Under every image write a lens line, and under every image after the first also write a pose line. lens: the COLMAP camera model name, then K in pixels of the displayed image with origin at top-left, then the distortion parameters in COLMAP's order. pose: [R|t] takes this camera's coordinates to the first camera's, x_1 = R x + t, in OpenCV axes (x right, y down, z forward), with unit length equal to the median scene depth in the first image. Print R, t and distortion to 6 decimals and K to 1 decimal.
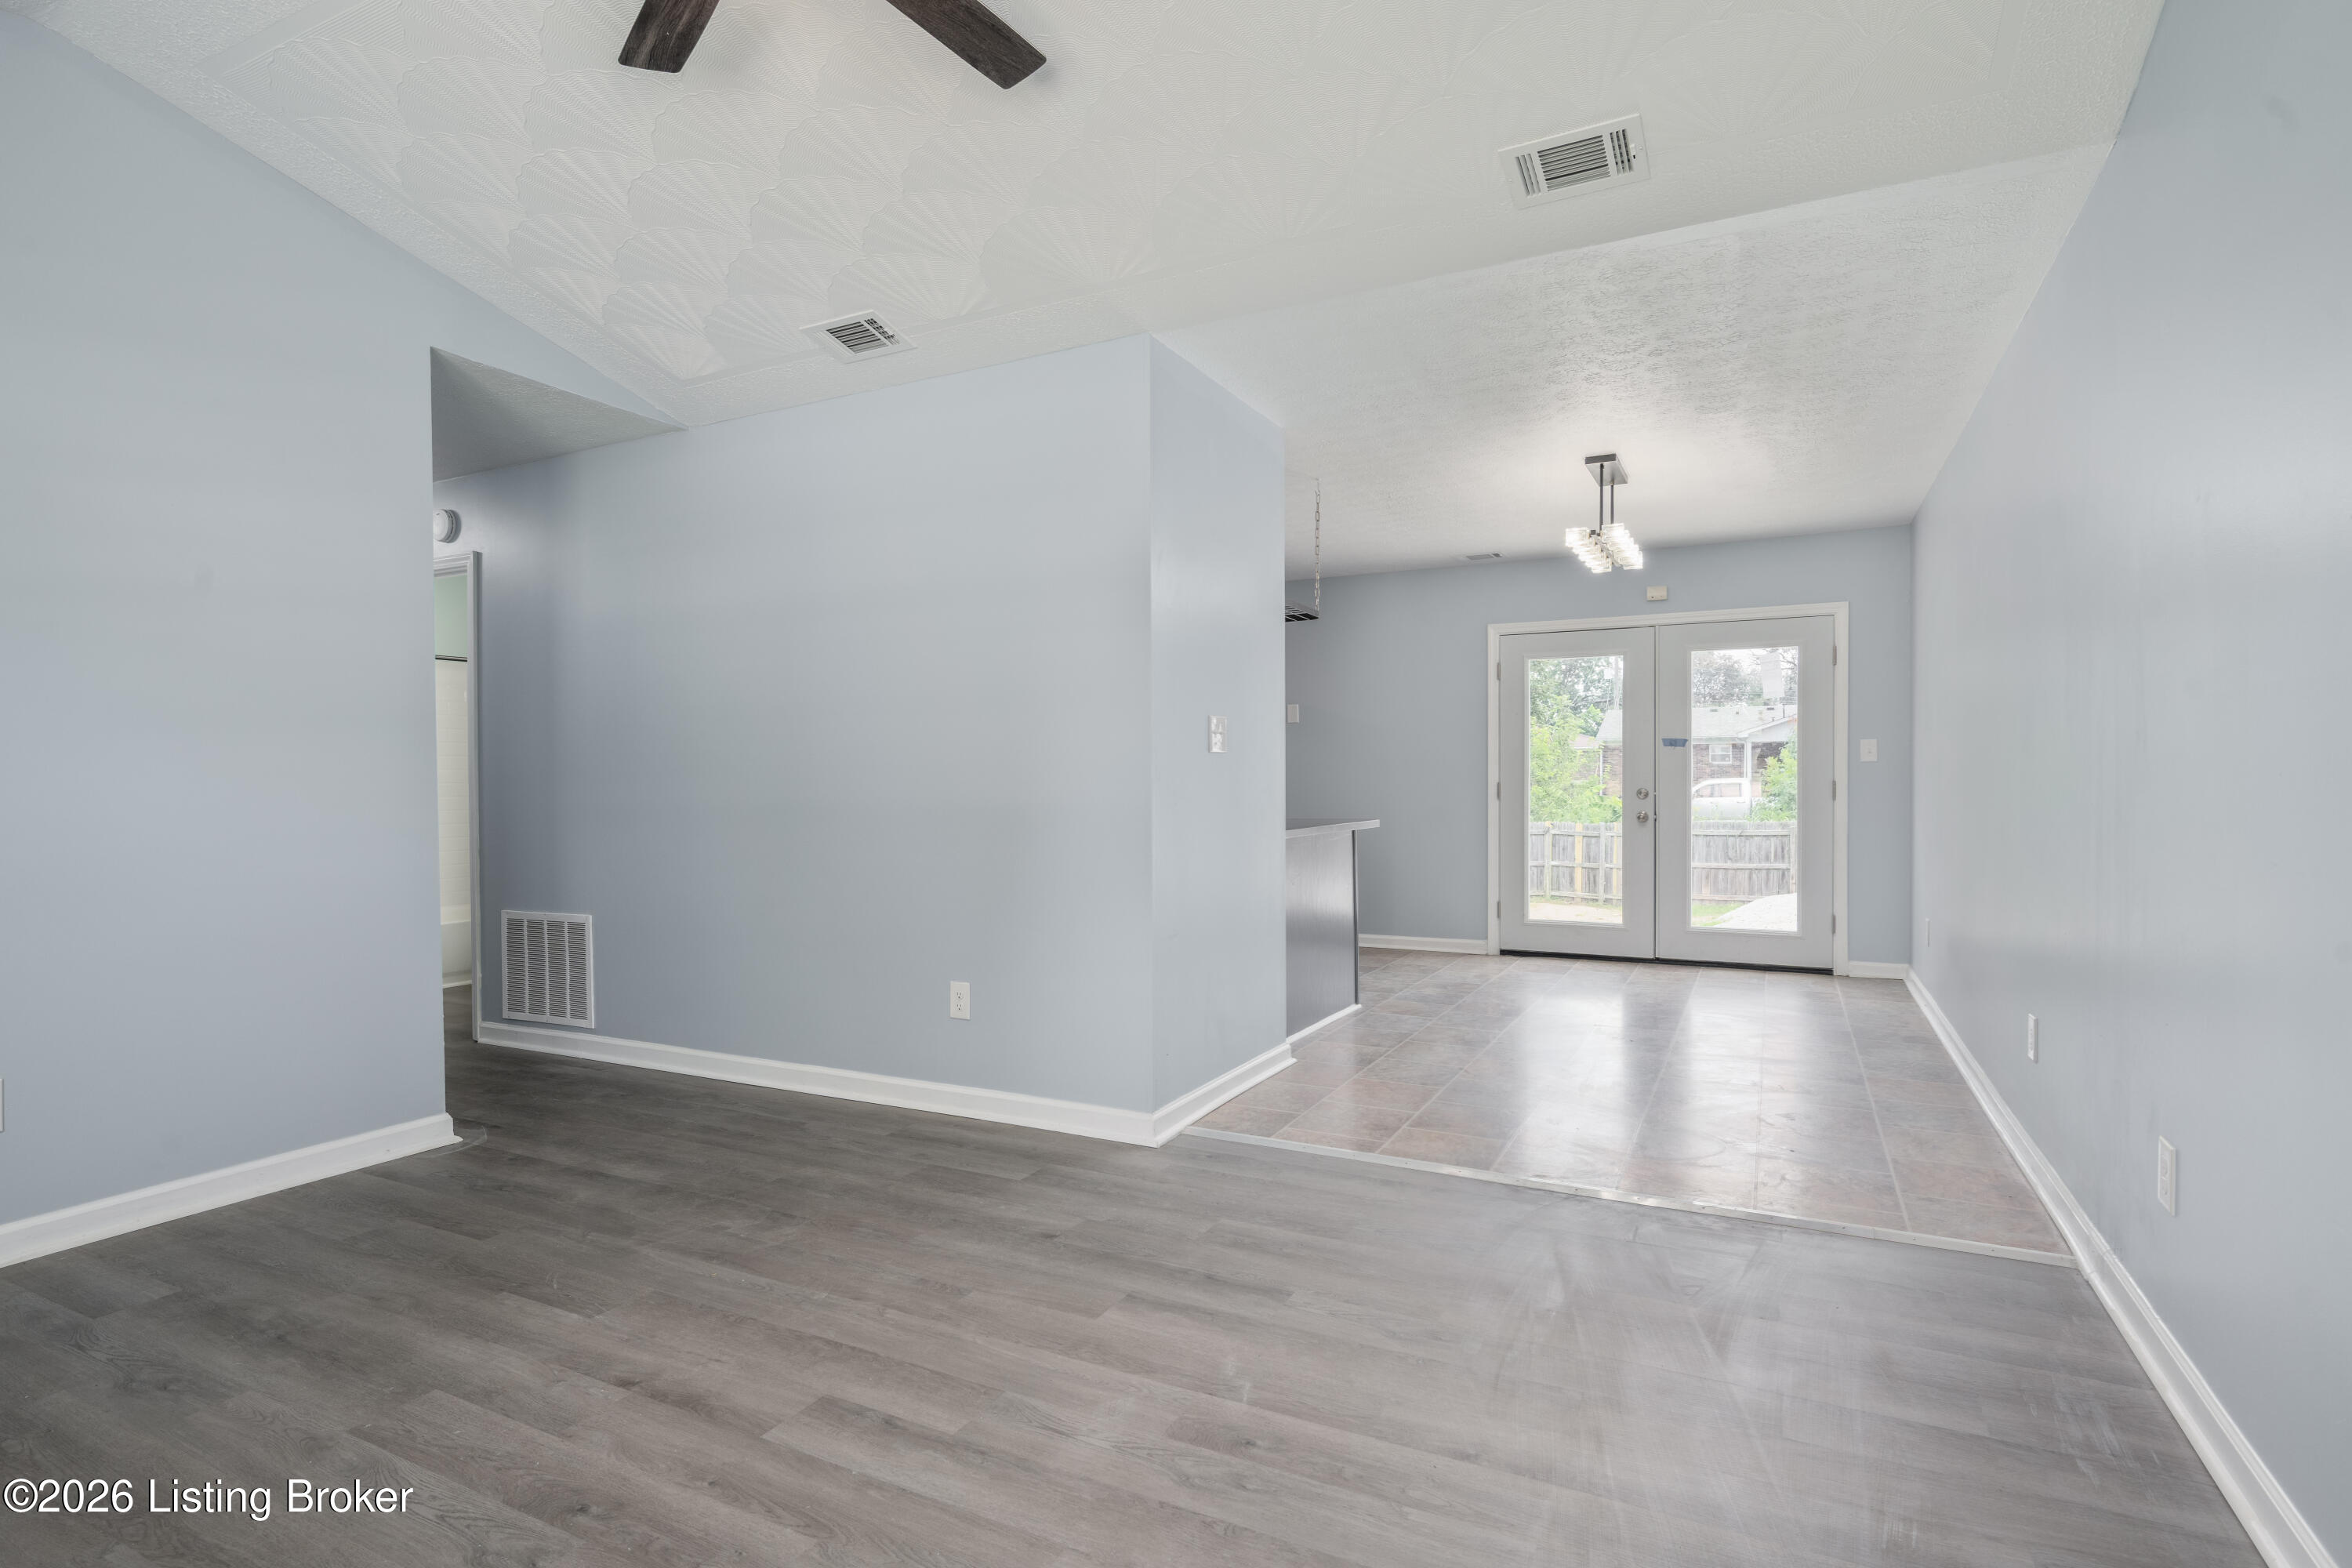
lens RADIAL K [[1149.8, 0, 1170.3], [0, 1149.8, 797.9], [0, 0, 1]] dist [0.001408, 0.000078]
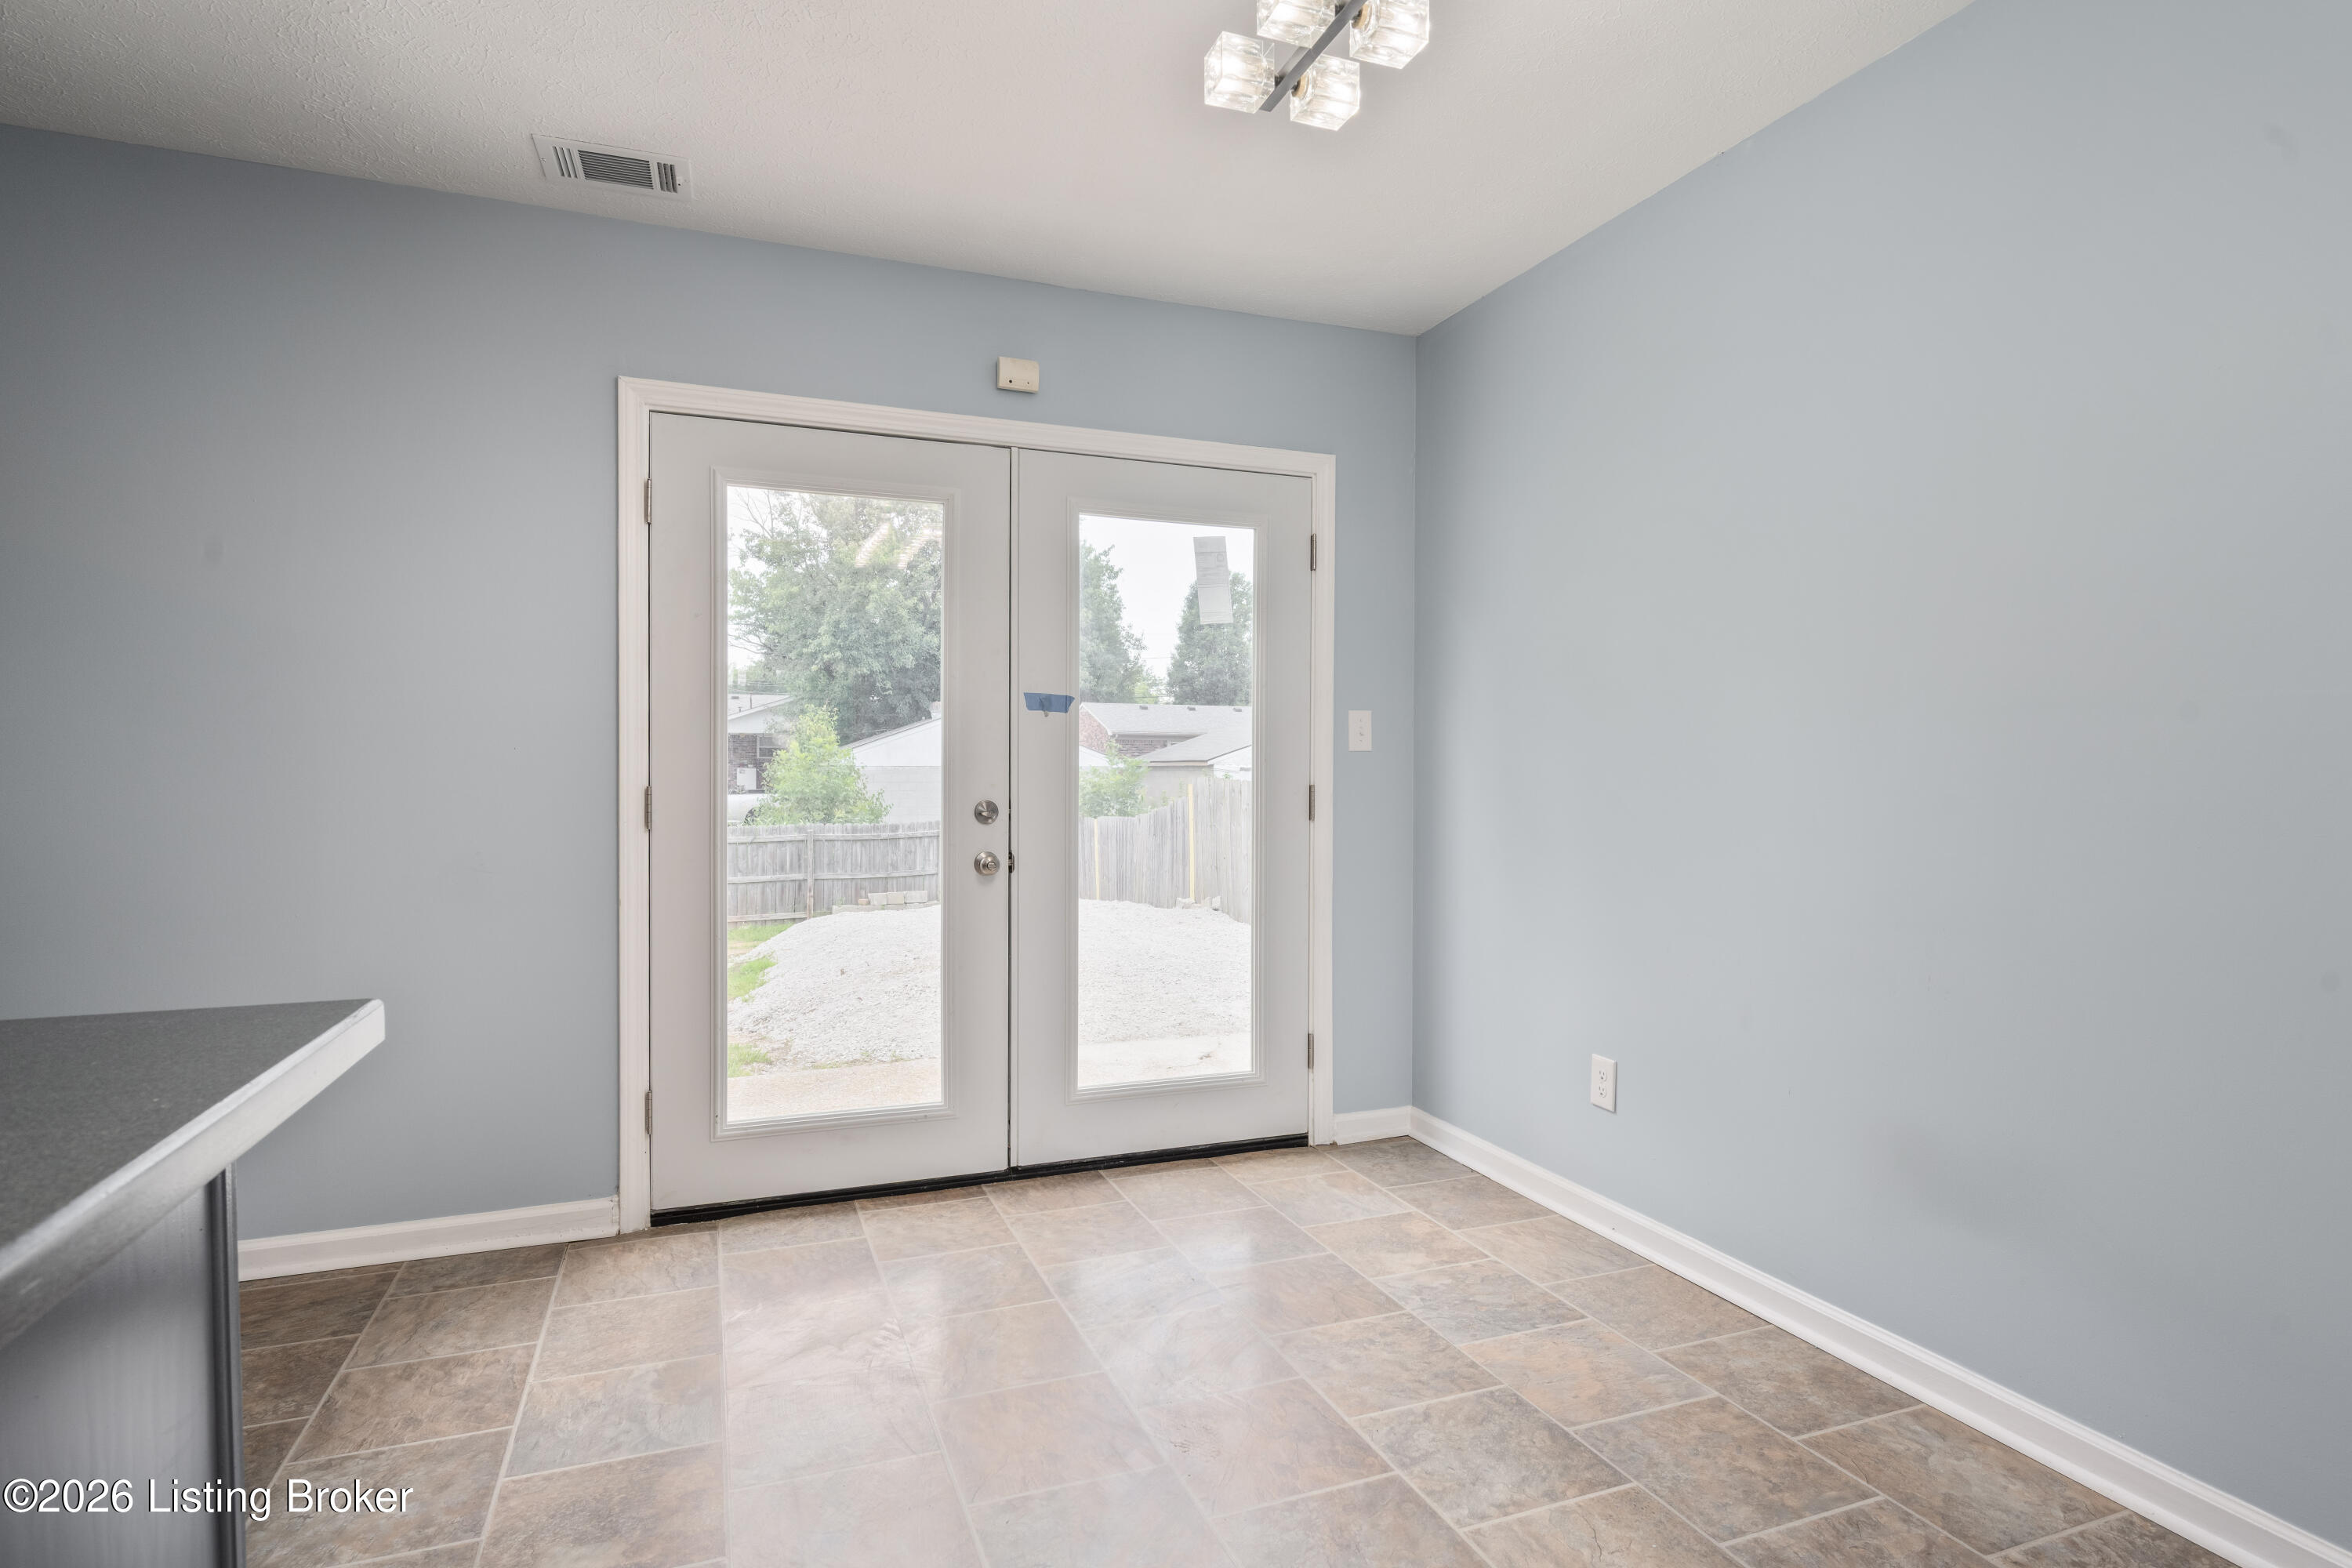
lens RADIAL K [[1226.4, 0, 1176.0], [0, 1226.4, 784.0], [0, 0, 1]] dist [0.001426, -0.000026]
pose [[0.658484, 0.002527, 0.752590, 0.090098], [0.003338, 0.999975, -0.006279, -0.010745], [-0.752587, 0.006646, 0.658459, 0.590933]]
